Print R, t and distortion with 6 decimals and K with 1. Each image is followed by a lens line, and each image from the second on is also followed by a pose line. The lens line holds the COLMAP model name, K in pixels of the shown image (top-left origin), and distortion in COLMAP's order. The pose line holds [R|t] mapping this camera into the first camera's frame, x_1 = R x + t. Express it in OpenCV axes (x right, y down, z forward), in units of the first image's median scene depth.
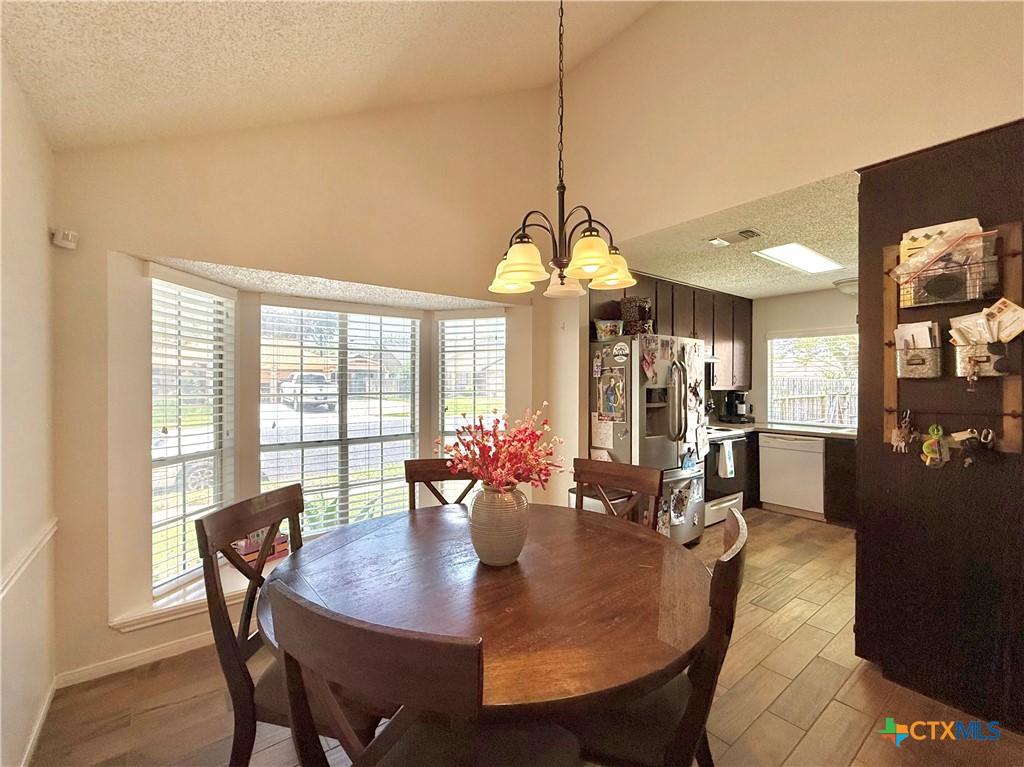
lens RADIAL K [[443.9, 0, 517.9], [0, 443.9, 381.8], [0, 0, 1]] dist [0.004268, 0.000349]
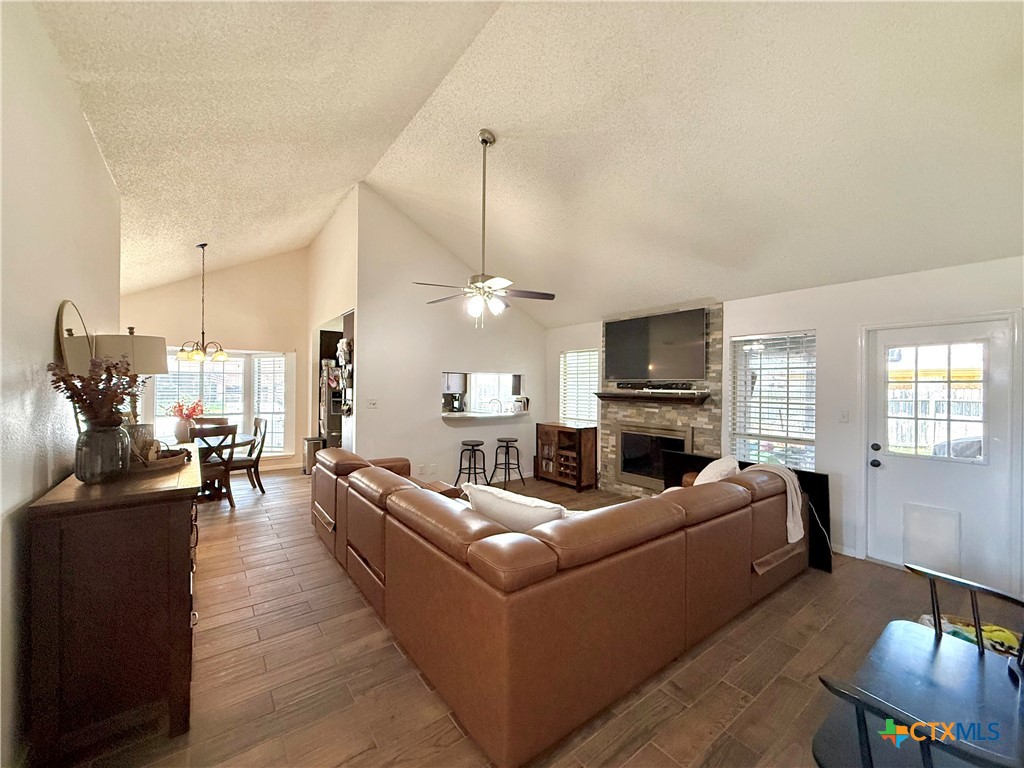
lens RADIAL K [[408.7, 0, 510.7], [0, 408.7, 386.1], [0, 0, 1]] dist [-0.002954, 0.000163]
pose [[0.999771, 0.005372, -0.020737, 0.922700], [-0.005340, 0.999984, 0.001586, -0.016594], [0.020745, -0.001475, 0.999784, -0.767902]]
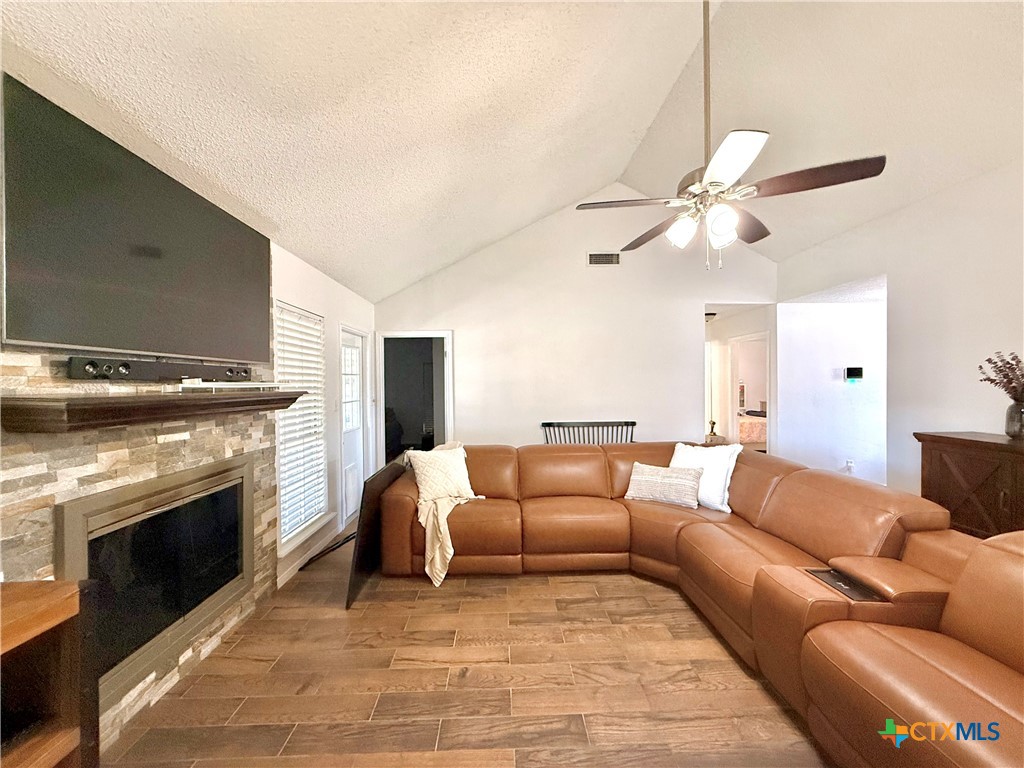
lens RADIAL K [[408.7, 0, 516.6], [0, 408.7, 383.5], [0, 0, 1]] dist [-0.002954, 0.000163]
pose [[-0.806887, 0.002186, 0.590701, 0.748631], [0.005506, 0.999978, 0.003821, -0.005241], [-0.590680, 0.006335, -0.806881, 0.565244]]
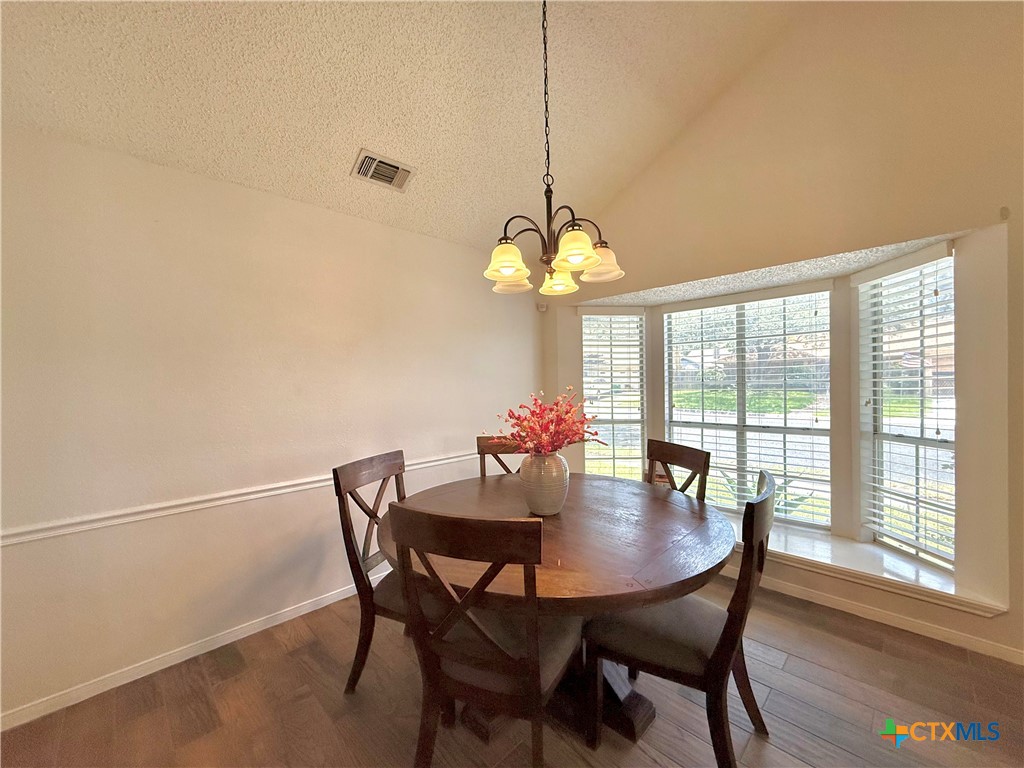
lens RADIAL K [[408.7, 0, 514.0], [0, 408.7, 388.6], [0, 0, 1]] dist [-0.002954, 0.000163]
pose [[0.112201, 0.018875, -0.993506, 0.393898], [0.024443, 0.999465, 0.021749, 0.008014], [0.993385, -0.026724, 0.111679, 0.289822]]
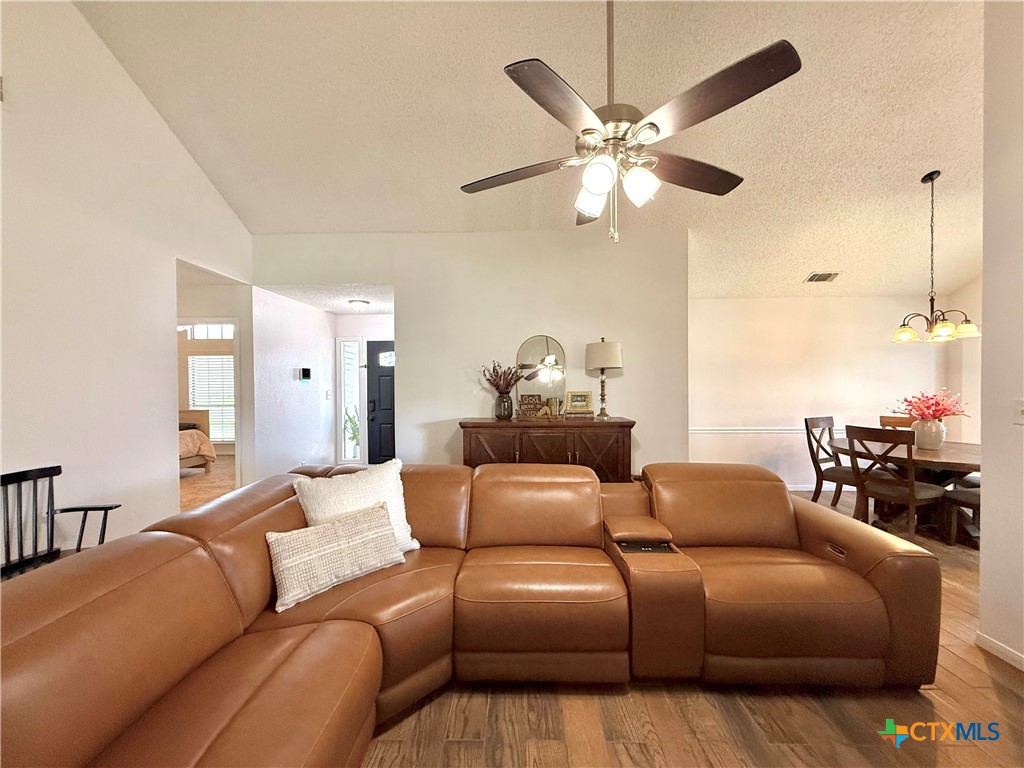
lens RADIAL K [[408.7, 0, 507.6], [0, 408.7, 384.5], [0, 0, 1]] dist [-0.002954, 0.000163]
pose [[-0.637374, 0.007335, -0.770520, 1.198394], [0.004599, 0.999973, 0.005714, 0.000664], [0.770541, 0.000098, -0.637390, 0.231861]]
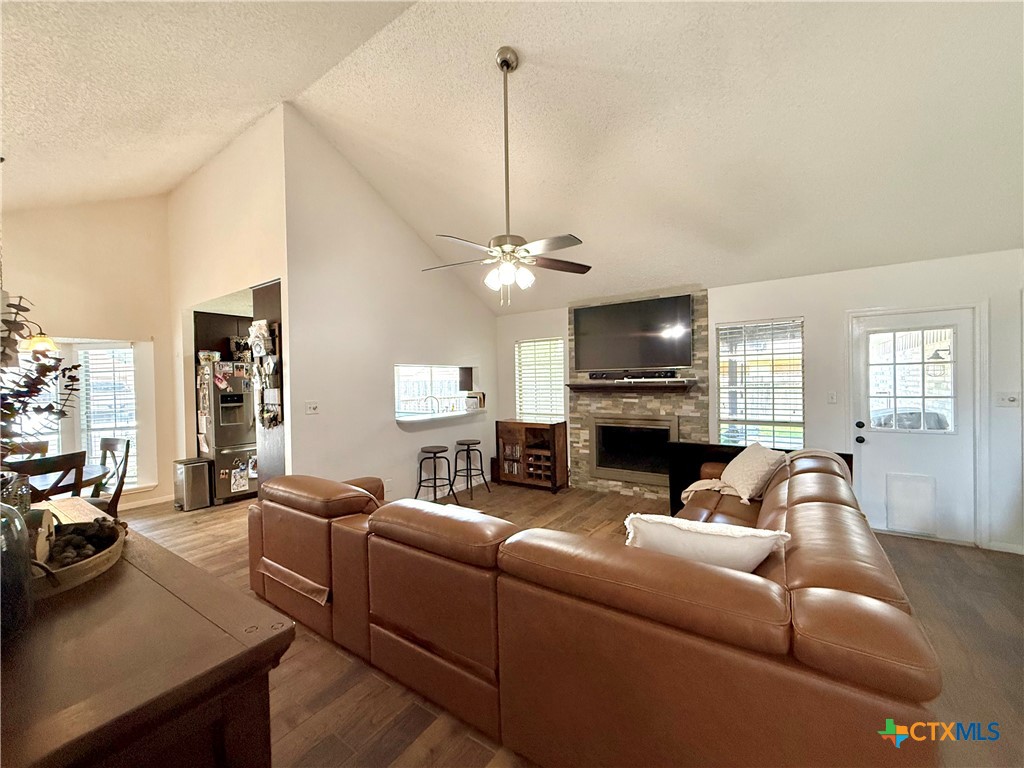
lens RADIAL K [[408.7, 0, 511.7], [0, 408.7, 386.2], [0, 0, 1]] dist [-0.002954, 0.000163]
pose [[0.954759, -0.026494, 0.296198, 0.654569], [0.022603, 0.999607, 0.016551, -0.013332], [-0.296520, -0.009107, 0.954983, -0.562999]]
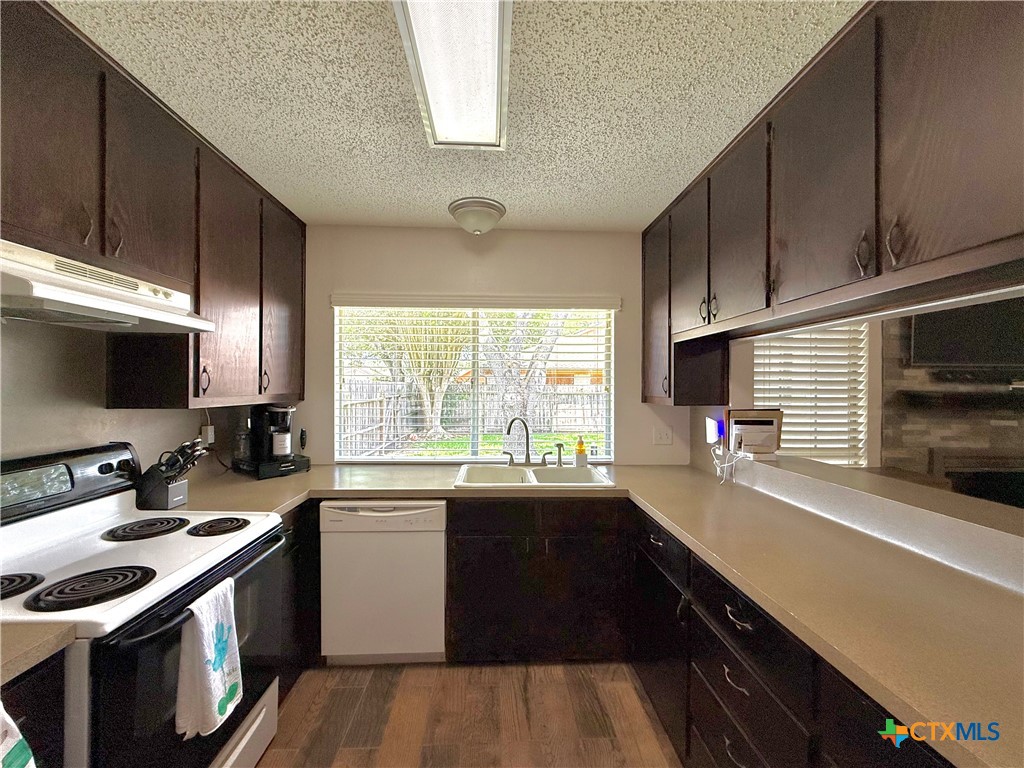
lens RADIAL K [[408.7, 0, 507.5], [0, 408.7, 388.3], [0, 0, 1]] dist [-0.002954, 0.000163]
pose [[0.589982, -0.006799, 0.807388, 0.360050], [-0.004476, 0.999922, 0.011692, -0.003879], [-0.807404, -0.010512, 0.589905, 0.674263]]
